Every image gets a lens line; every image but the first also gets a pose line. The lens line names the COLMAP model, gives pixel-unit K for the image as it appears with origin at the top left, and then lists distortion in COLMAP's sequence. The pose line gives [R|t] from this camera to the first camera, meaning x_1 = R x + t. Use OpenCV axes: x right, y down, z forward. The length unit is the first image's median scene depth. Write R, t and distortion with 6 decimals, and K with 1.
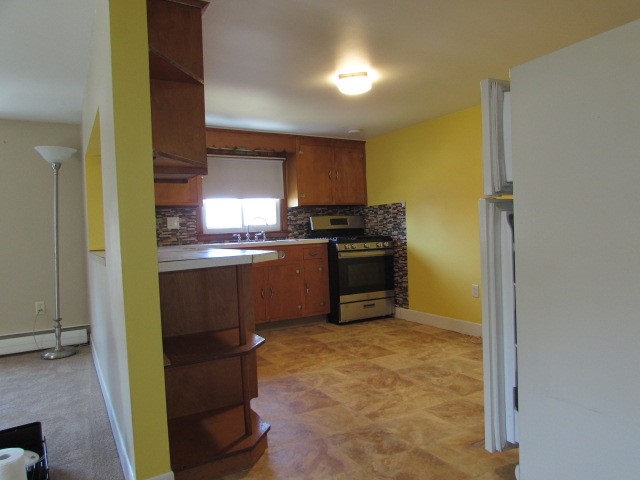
lens RADIAL K [[450.7, 0, 320.0], [0, 450.7, 240.0], [0, 0, 1]] dist [-0.001795, -0.000288]
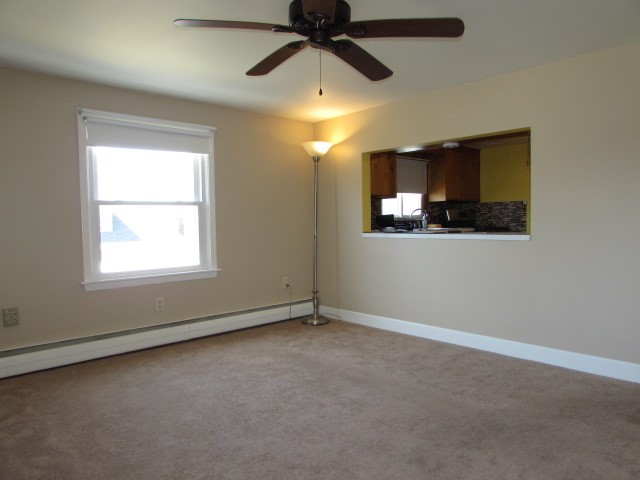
lens RADIAL K [[450.7, 0, 320.0], [0, 450.7, 240.0], [0, 0, 1]] dist [-0.001795, -0.000288]
pose [[0.974888, 0.016533, 0.222081, -0.622117], [-0.019666, 0.999736, 0.011903, 0.021664], [-0.221825, -0.015971, 0.974956, -0.104343]]
